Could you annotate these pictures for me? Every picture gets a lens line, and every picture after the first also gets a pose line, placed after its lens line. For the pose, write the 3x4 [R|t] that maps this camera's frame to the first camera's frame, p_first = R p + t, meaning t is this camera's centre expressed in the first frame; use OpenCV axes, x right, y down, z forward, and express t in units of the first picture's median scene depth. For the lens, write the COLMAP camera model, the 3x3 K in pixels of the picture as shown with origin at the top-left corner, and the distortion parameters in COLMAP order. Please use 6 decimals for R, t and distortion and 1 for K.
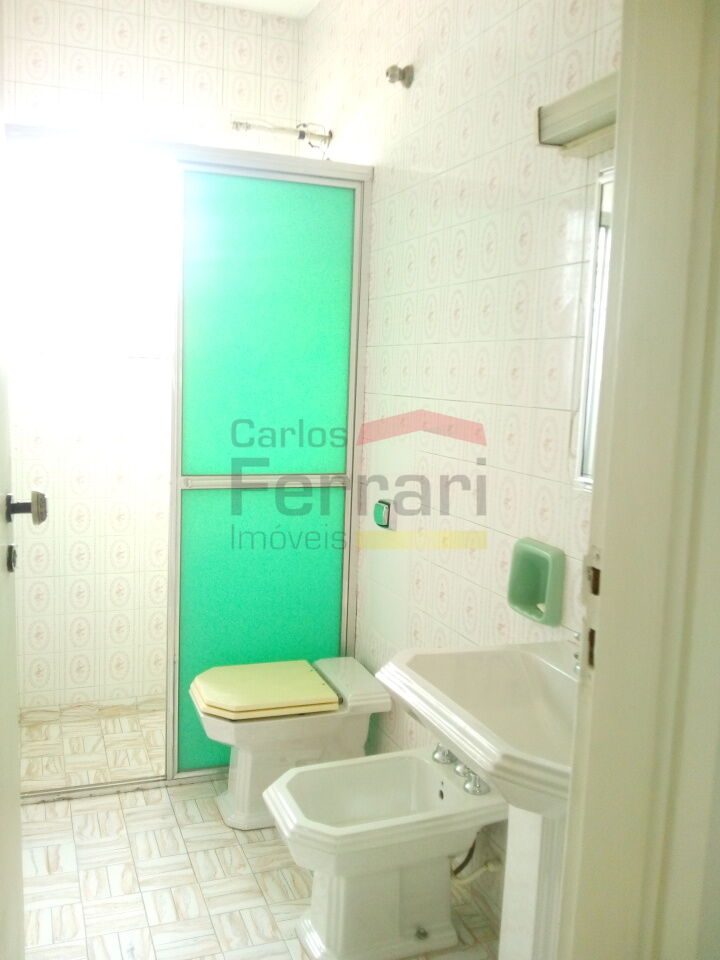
lens RADIAL K [[853.4, 0, 357.1], [0, 853.4, 457.1], [0, 0, 1]] dist [0.030540, -0.177141]
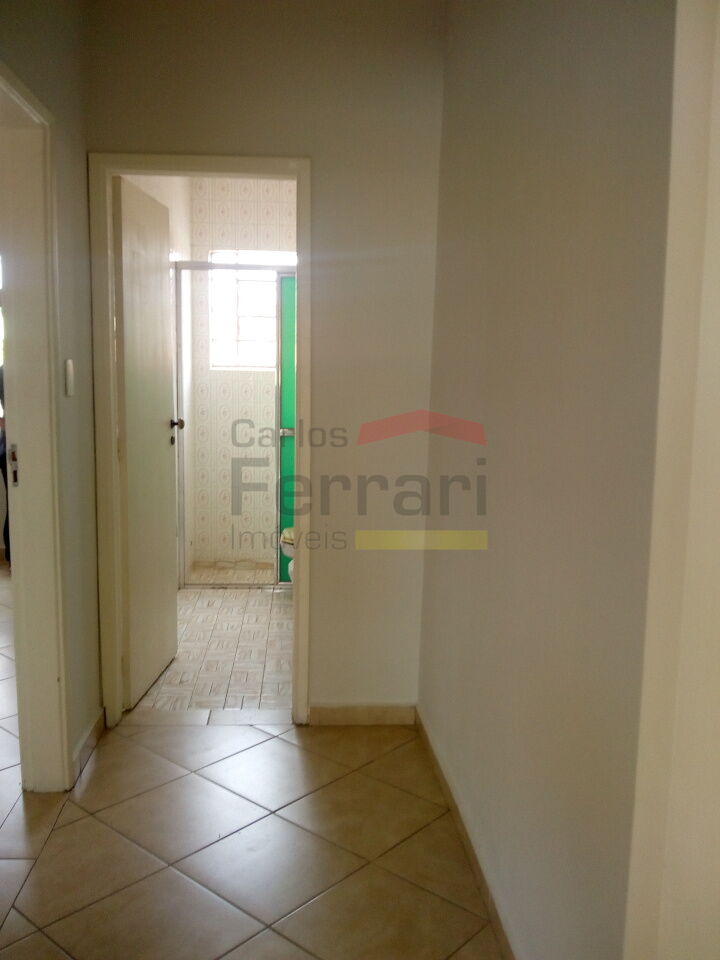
lens RADIAL K [[853.4, 0, 357.1], [0, 853.4, 457.1], [0, 0, 1]] dist [0.030540, -0.177141]
pose [[0.955392, 0.014058, -0.295004, 0.644239], [-0.013254, 0.999901, 0.004725, 0.087613], [0.295042, -0.000604, 0.955484, -0.989032]]
